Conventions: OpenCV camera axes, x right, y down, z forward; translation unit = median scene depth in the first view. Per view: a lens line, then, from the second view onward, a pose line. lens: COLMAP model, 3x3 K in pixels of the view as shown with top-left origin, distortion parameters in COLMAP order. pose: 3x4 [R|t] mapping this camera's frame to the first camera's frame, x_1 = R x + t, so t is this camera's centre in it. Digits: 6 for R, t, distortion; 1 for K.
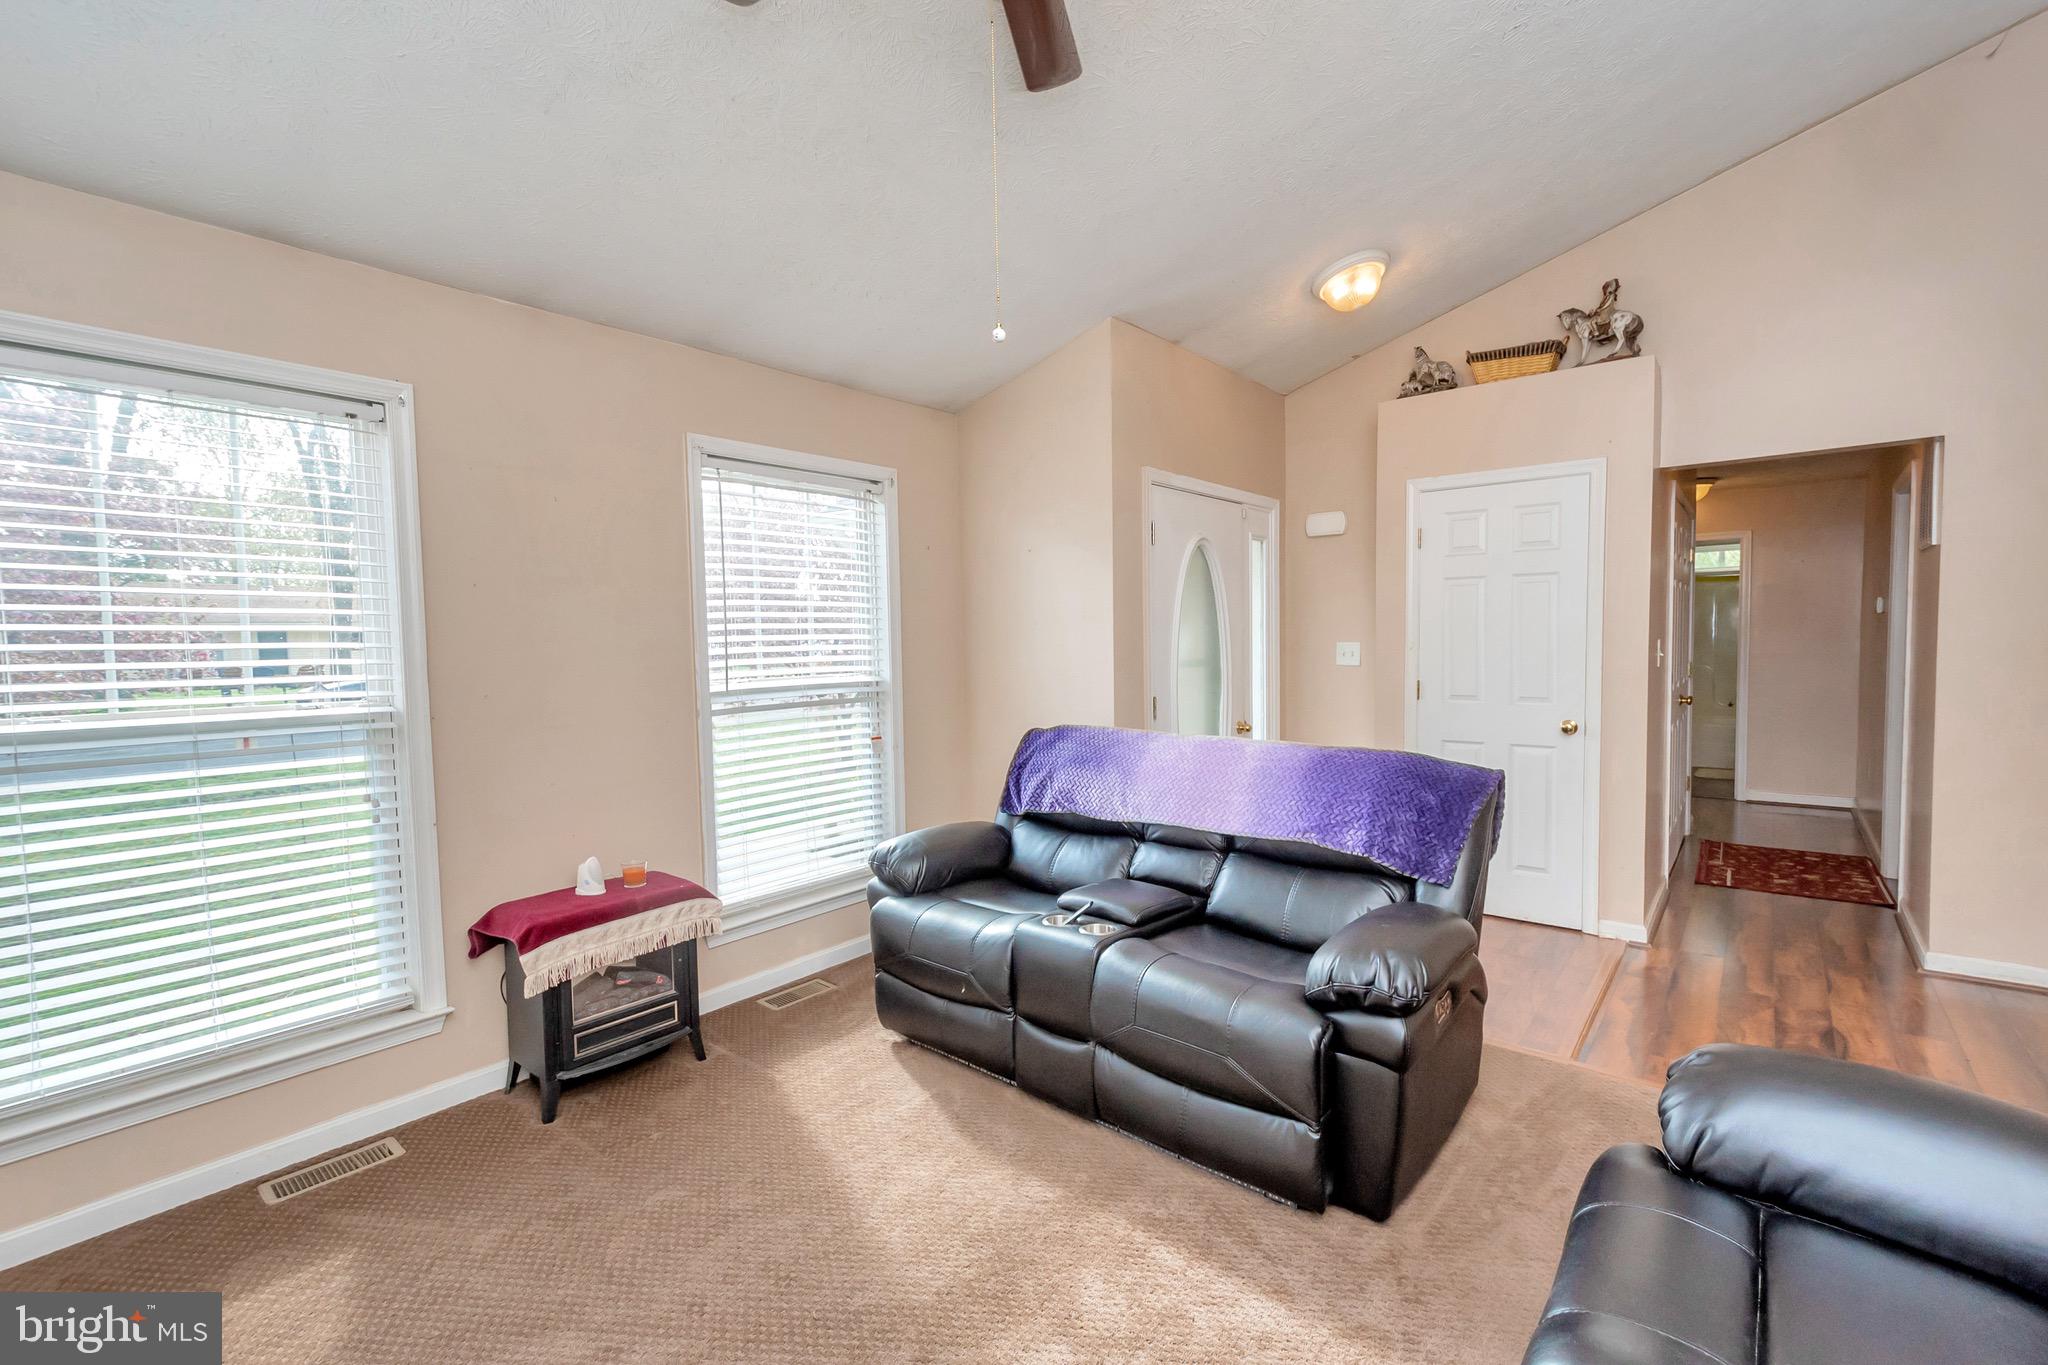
lens RADIAL K [[896.4, 0, 1035.1], [0, 896.4, 705.9], [0, 0, 1]] dist [0.019698, -0.009436]
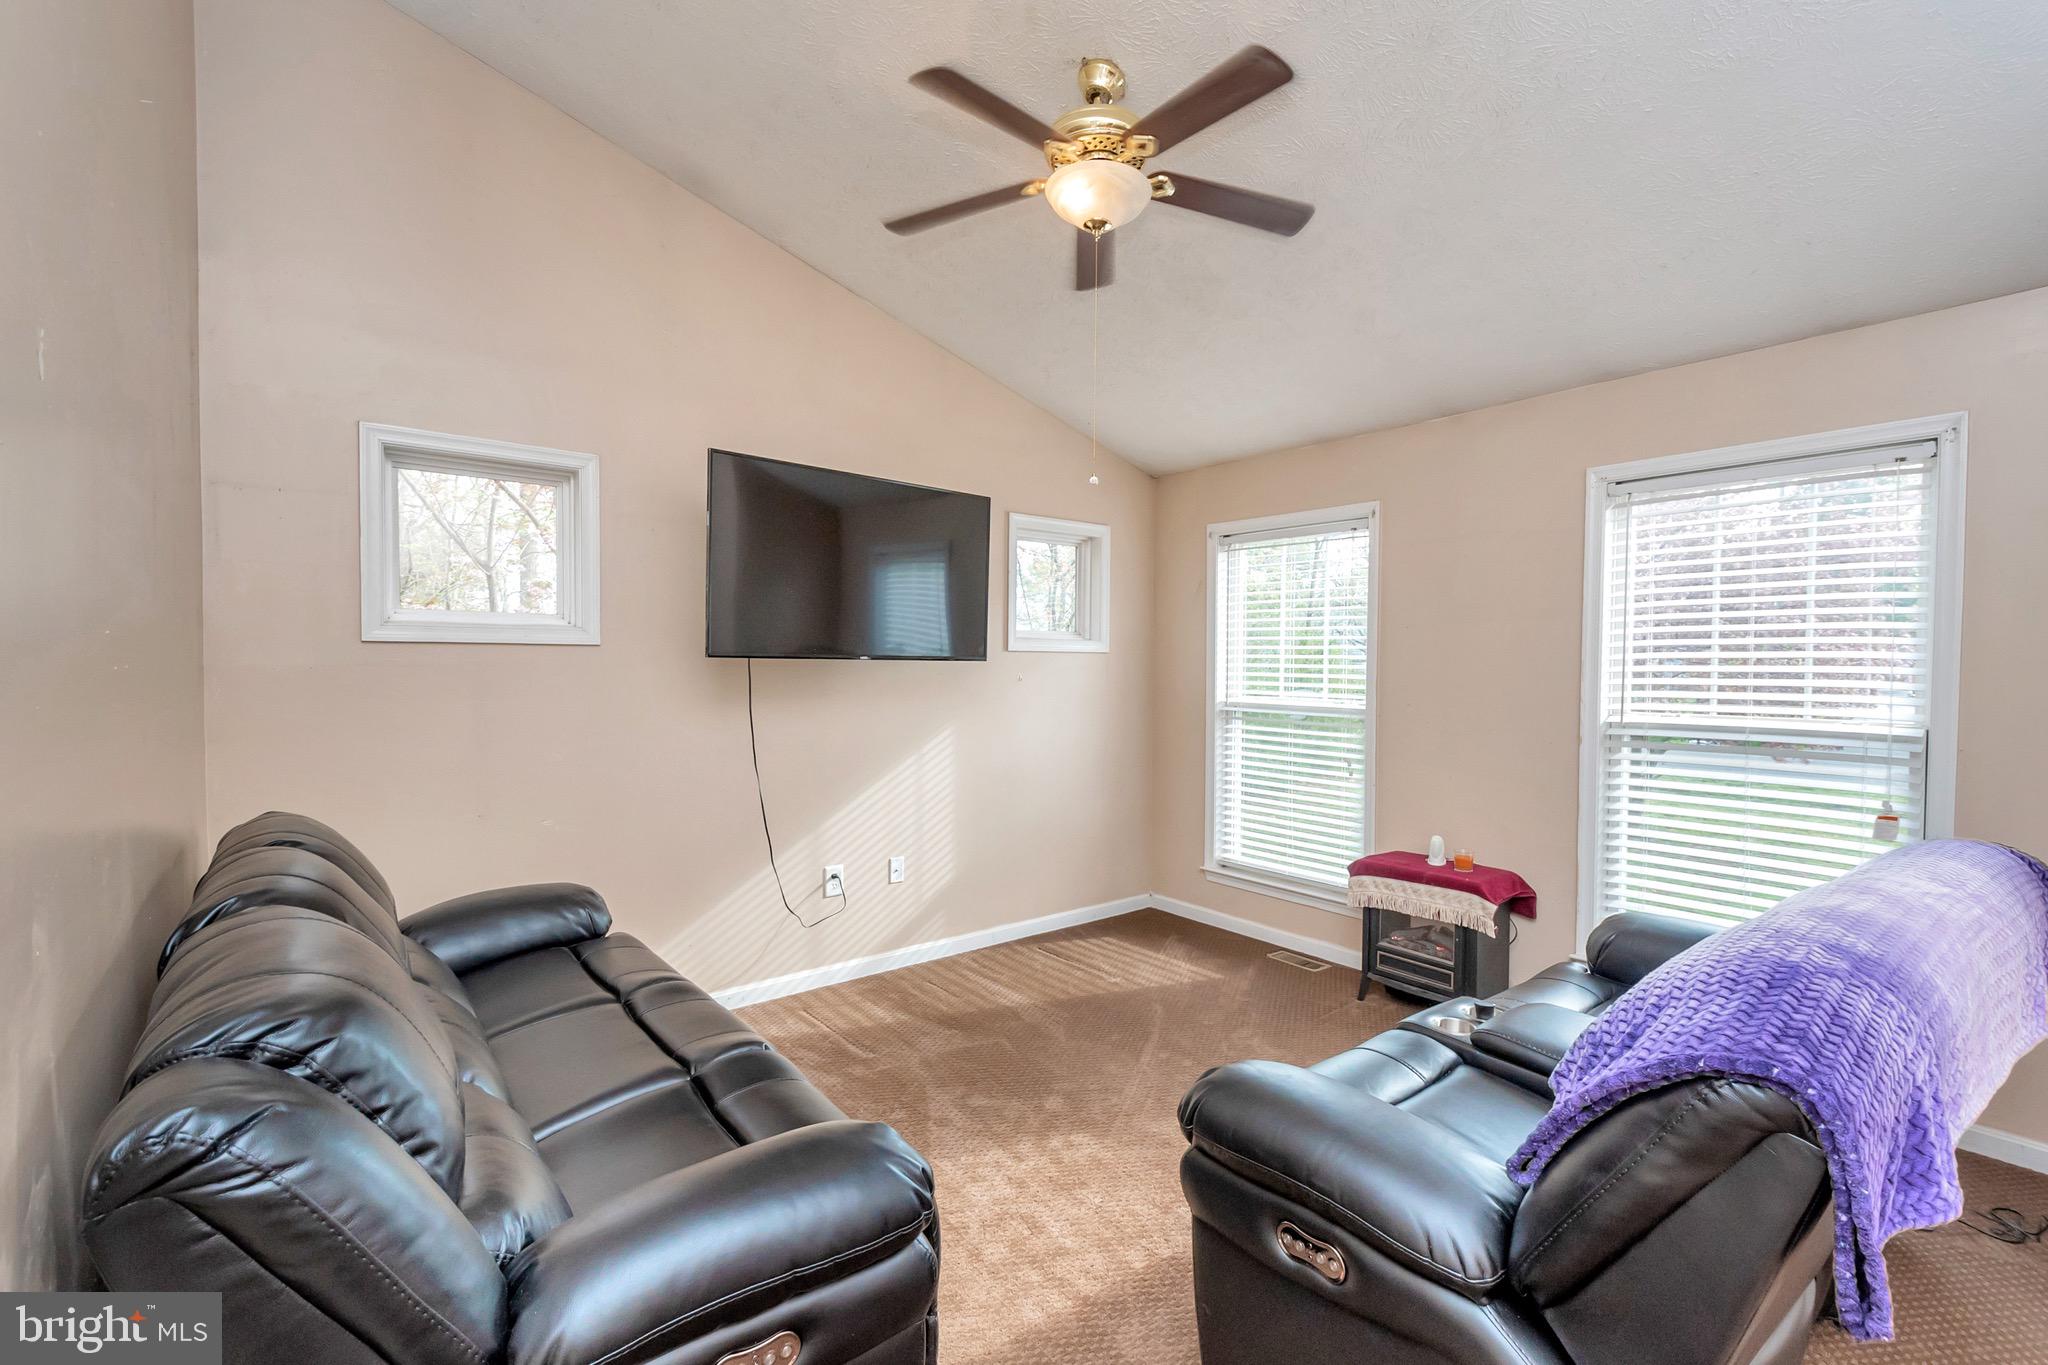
lens RADIAL K [[896.4, 0, 1035.1], [0, 896.4, 705.9], [0, 0, 1]] dist [0.019698, -0.009436]
pose [[-0.208040, 0.062331, -0.976132, 0.900020], [-0.078714, 0.993664, 0.080226, -0.076146], [0.974948, 0.093526, -0.201816, 0.711893]]
